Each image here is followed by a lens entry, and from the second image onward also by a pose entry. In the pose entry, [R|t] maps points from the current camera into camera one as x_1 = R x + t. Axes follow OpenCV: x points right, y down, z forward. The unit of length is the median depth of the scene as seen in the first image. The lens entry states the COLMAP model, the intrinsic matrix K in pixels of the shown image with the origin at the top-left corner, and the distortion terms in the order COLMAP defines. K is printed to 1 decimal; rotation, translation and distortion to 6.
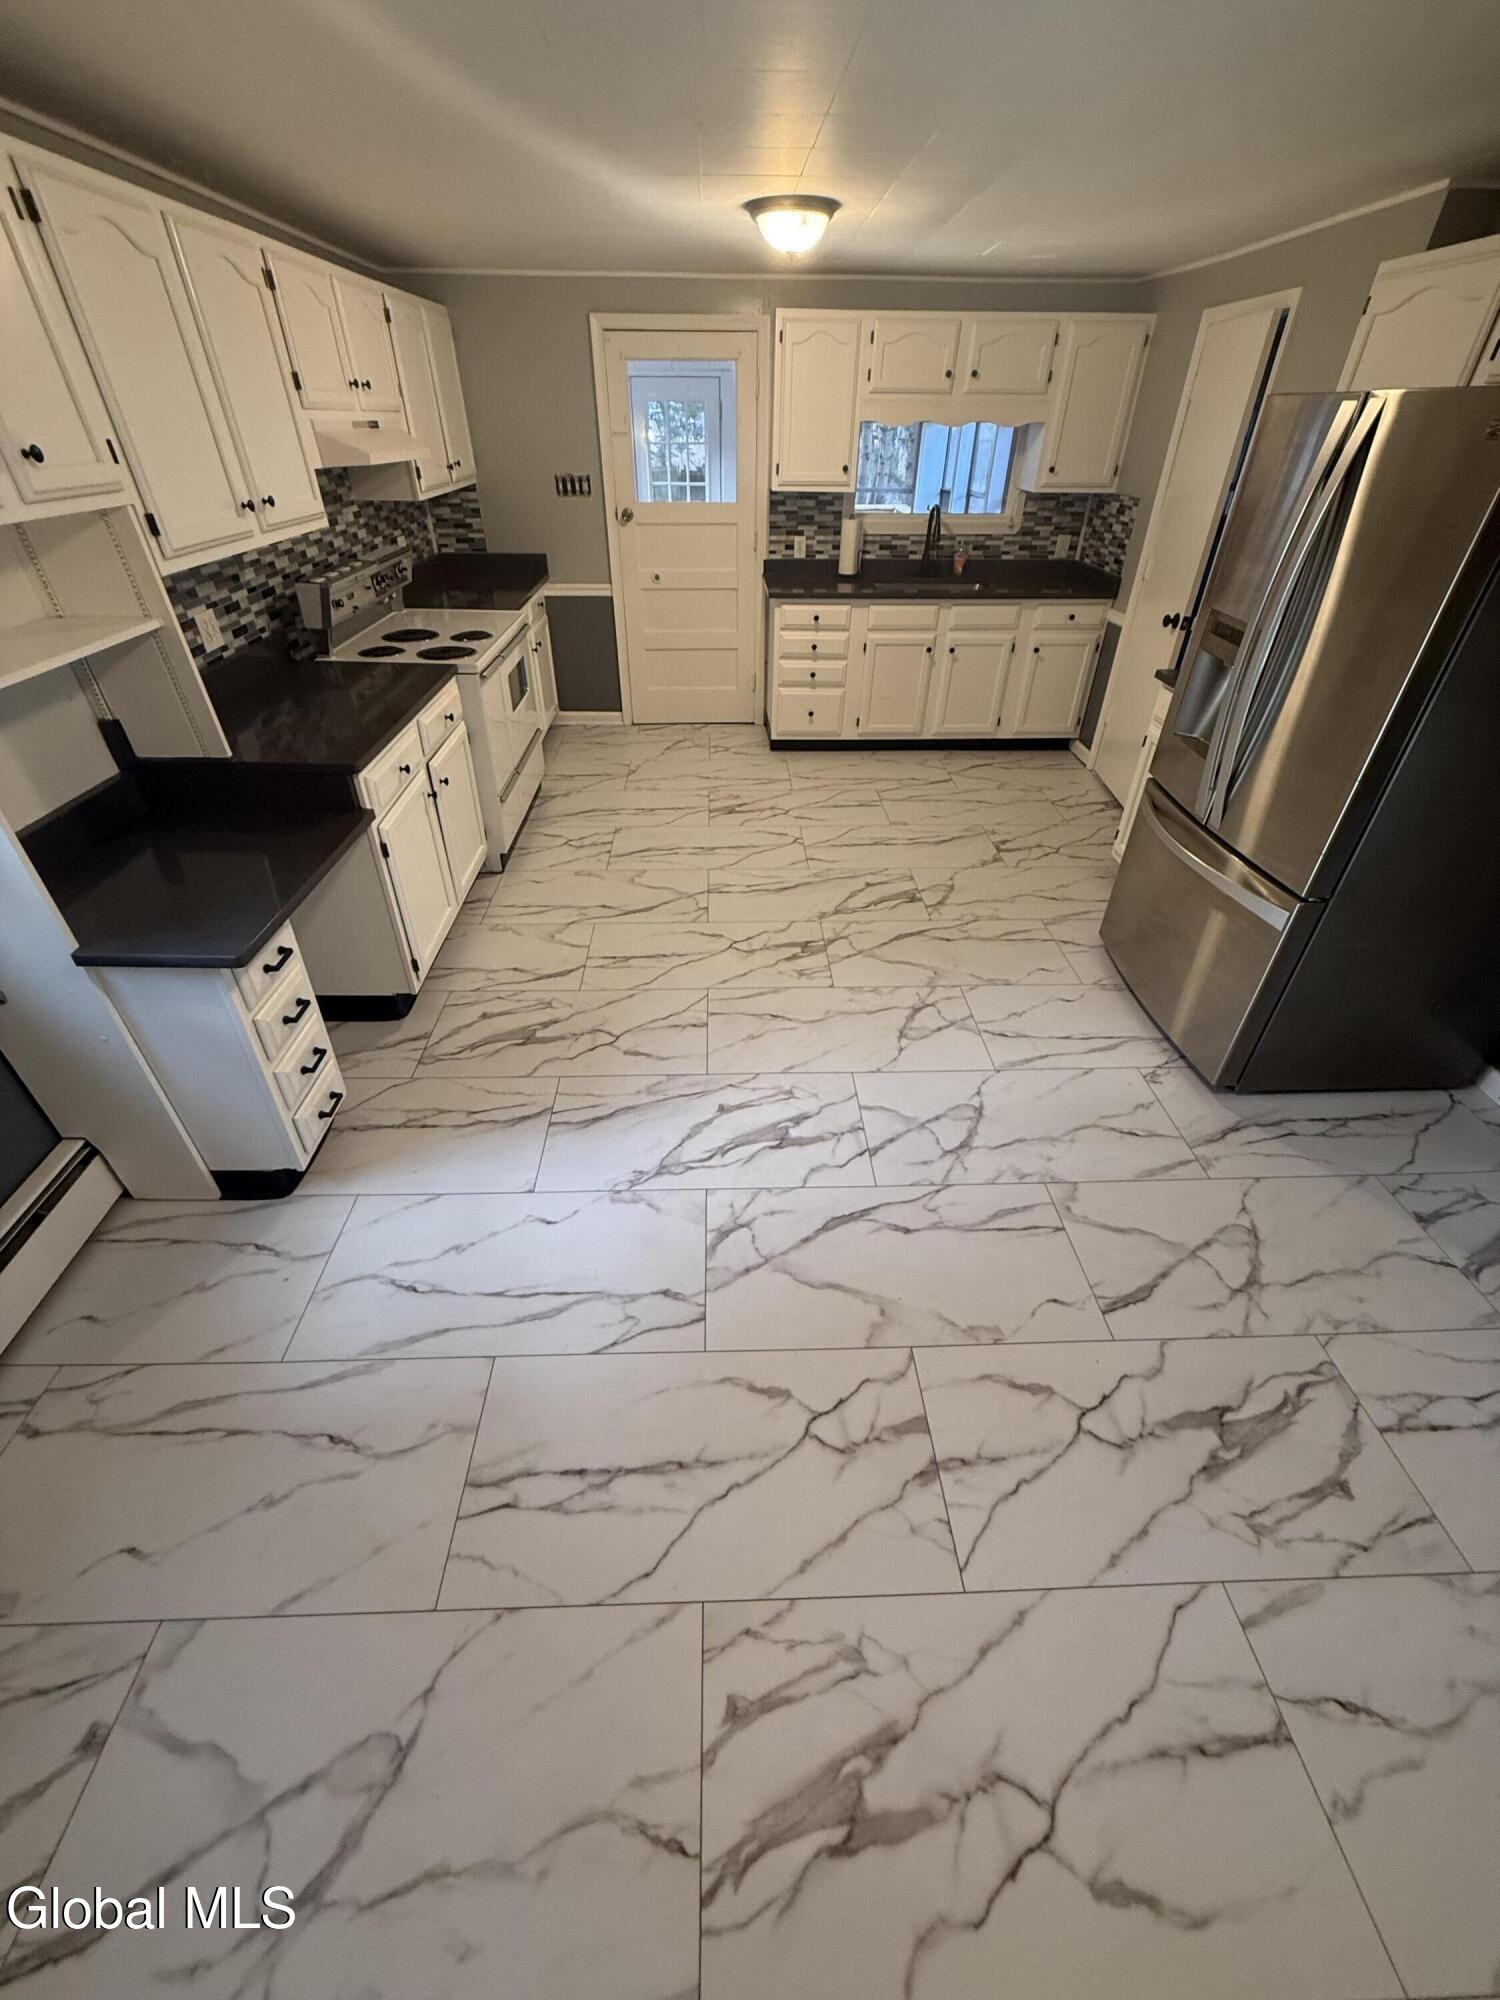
lens RADIAL K [[794.4, 0, 747.2], [0, 794.4, 988.3], [0, 0, 1]] dist [0.000994, -0.000178]
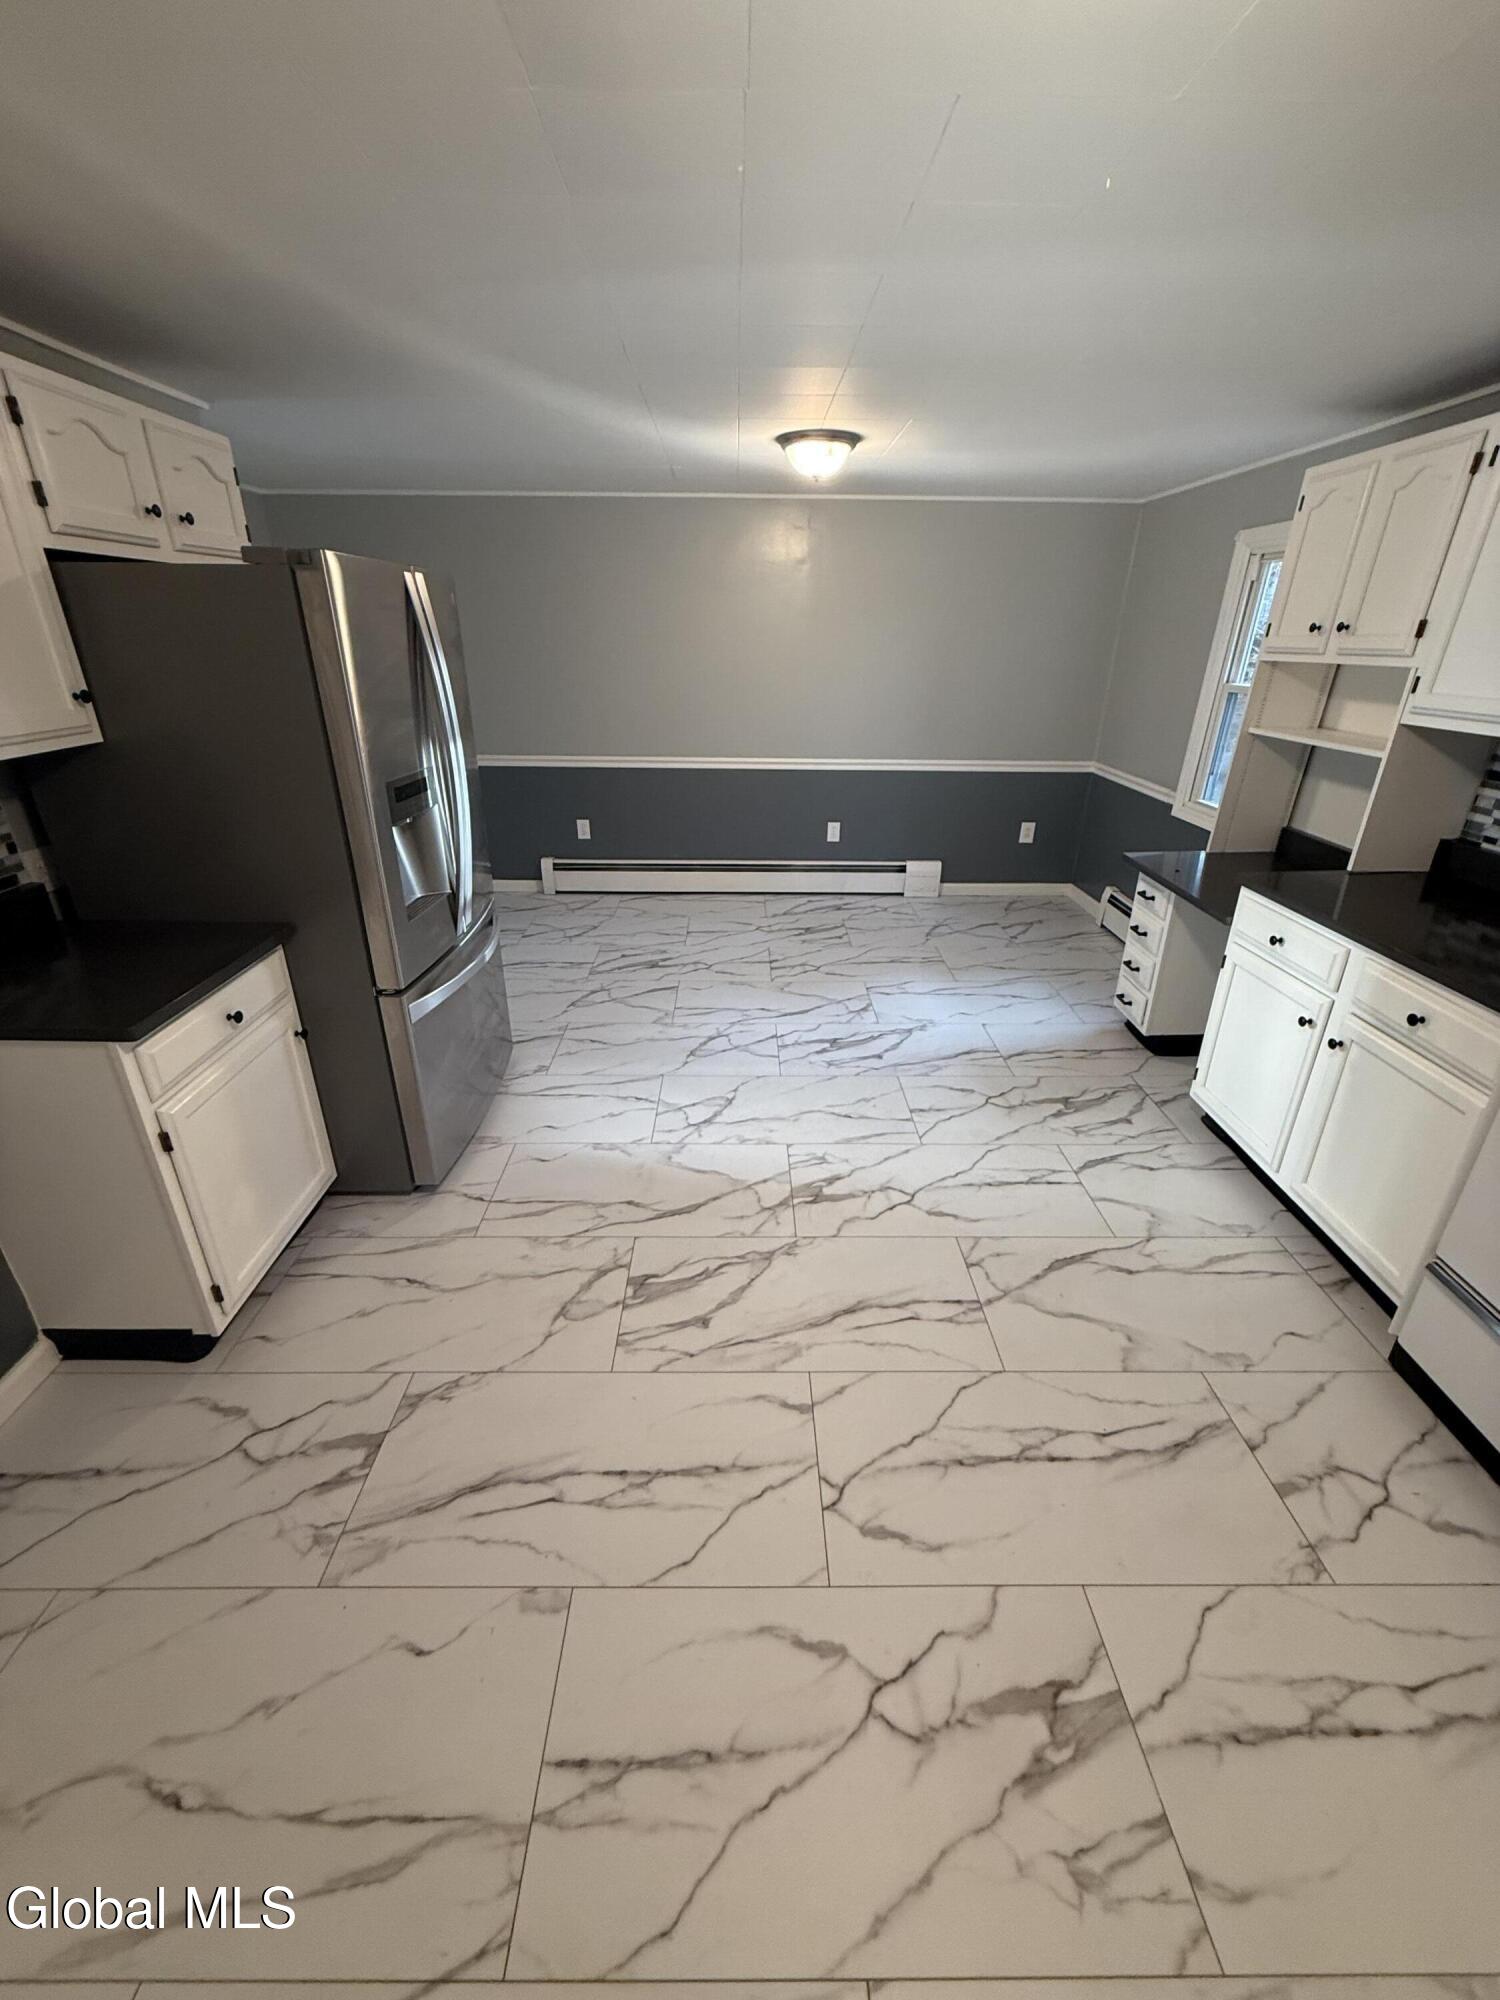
lens RADIAL K [[794.4, 0, 743.9], [0, 794.4, 991.7], [0, 0, 1]] dist [0.000994, -0.000178]
pose [[-0.999413, -0.027119, 0.020948, 0.117084], [0.004601, 0.499575, 0.866259, -0.727178], [-0.033958, 0.865846, -0.499156, 1.061002]]
